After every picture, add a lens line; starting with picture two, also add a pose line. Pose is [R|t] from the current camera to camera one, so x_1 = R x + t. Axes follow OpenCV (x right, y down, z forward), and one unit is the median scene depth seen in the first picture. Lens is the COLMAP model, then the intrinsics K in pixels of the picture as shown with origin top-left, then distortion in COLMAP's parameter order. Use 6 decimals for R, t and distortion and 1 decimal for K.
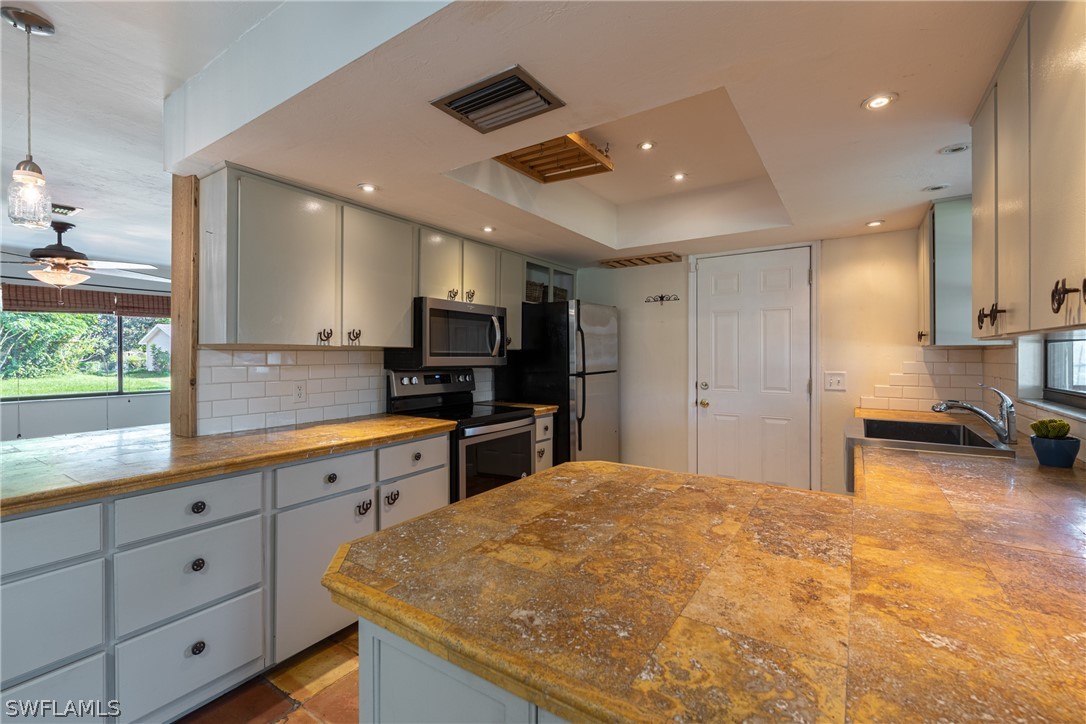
lens RADIAL K [[470.1, 0, 544.9], [0, 470.1, 356.6], [0, 0, 1]] dist [0.001090, 0.000081]
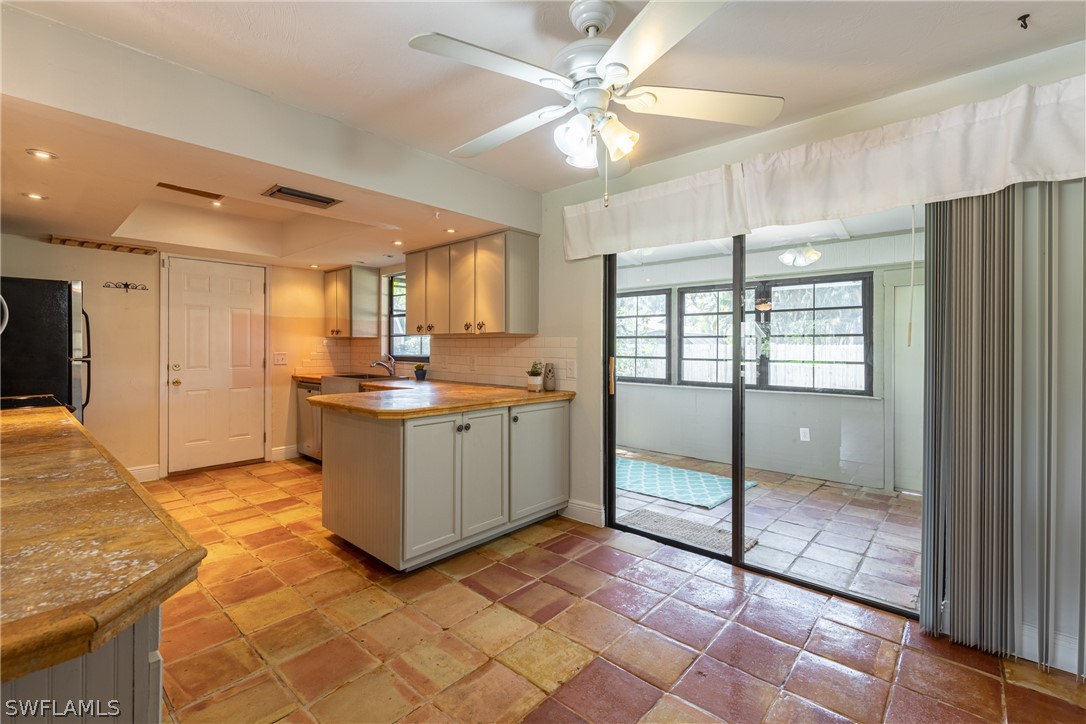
lens RADIAL K [[475.8, 0, 542.8], [0, 475.8, 346.8], [0, 0, 1]] dist [-0.000189, 0.000125]
pose [[0.143360, 0.000022, 0.989671, -0.764772], [0.001866, 0.999998, -0.000293, 0.014845], [-0.989669, 0.001889, 0.143360, -0.072094]]
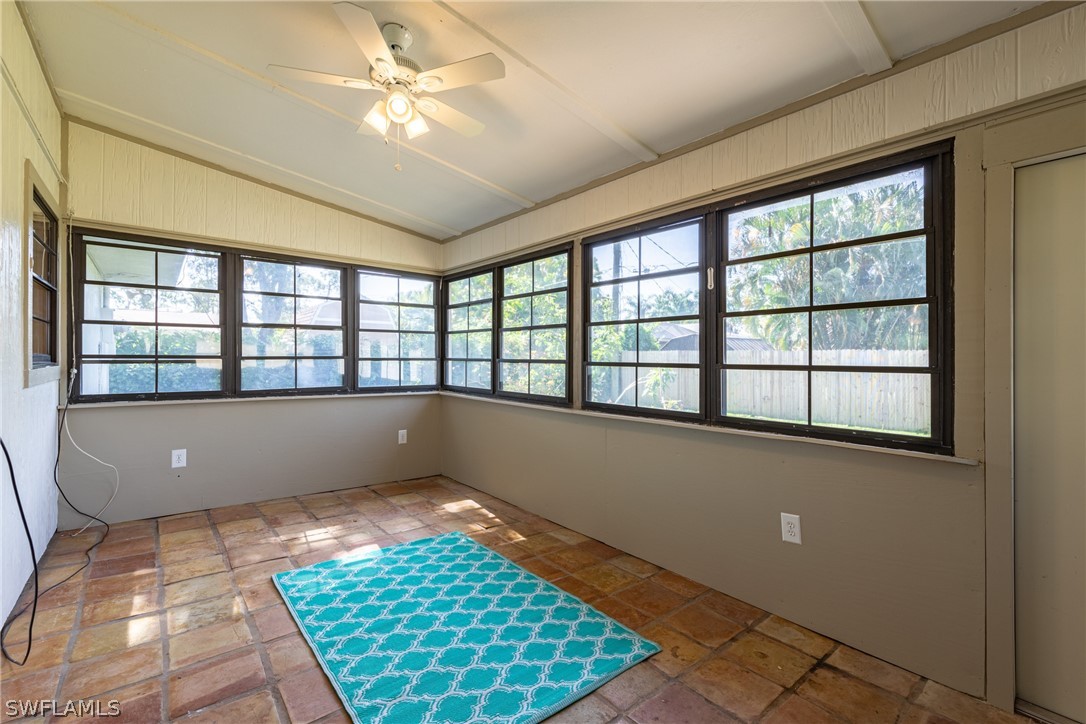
lens RADIAL K [[470.1, 0, 544.9], [0, 470.1, 356.6], [0, 0, 1]] dist [0.001090, 0.000081]
pose [[0.286391, 0.003313, 0.958107, 0.112768], [0.001691, 0.999991, -0.003963, 0.050739], [-0.958111, 0.002755, 0.286383, -0.540932]]
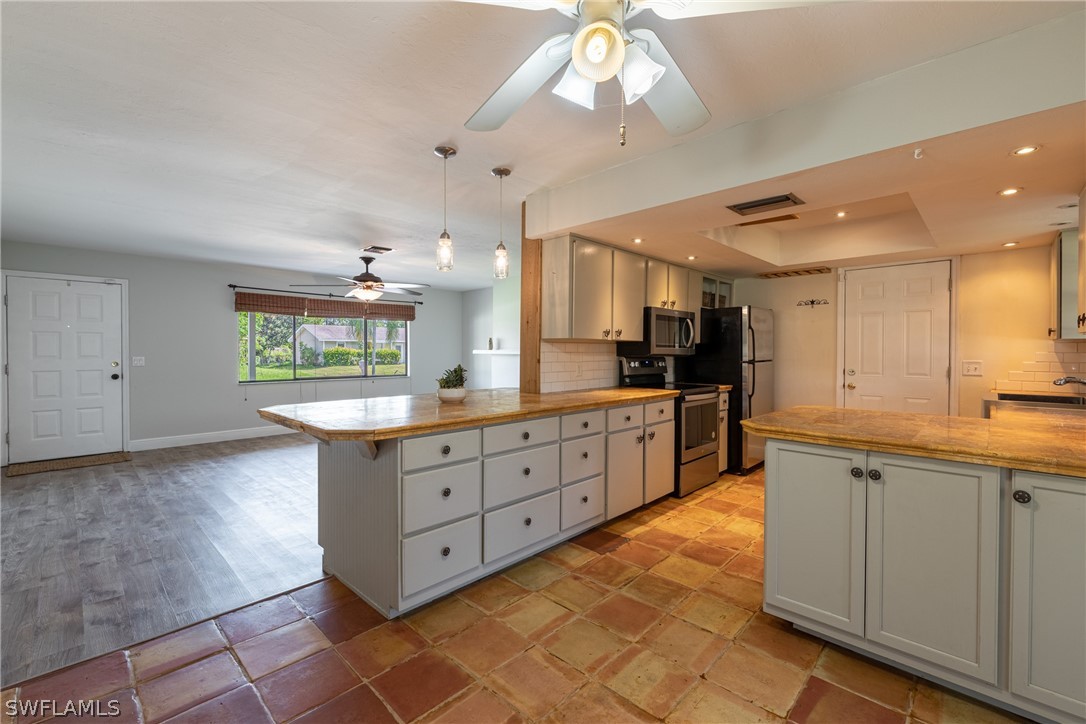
lens RADIAL K [[464.8, 0, 545.2], [0, 464.8, 357.3], [0, 0, 1]] dist [0.002659, -0.000361]
pose [[0.983682, 0.005086, -0.179841, -0.262185], [-0.003655, 0.999959, 0.008290, 0.016481], [0.179876, -0.007497, 0.983661, -0.398287]]
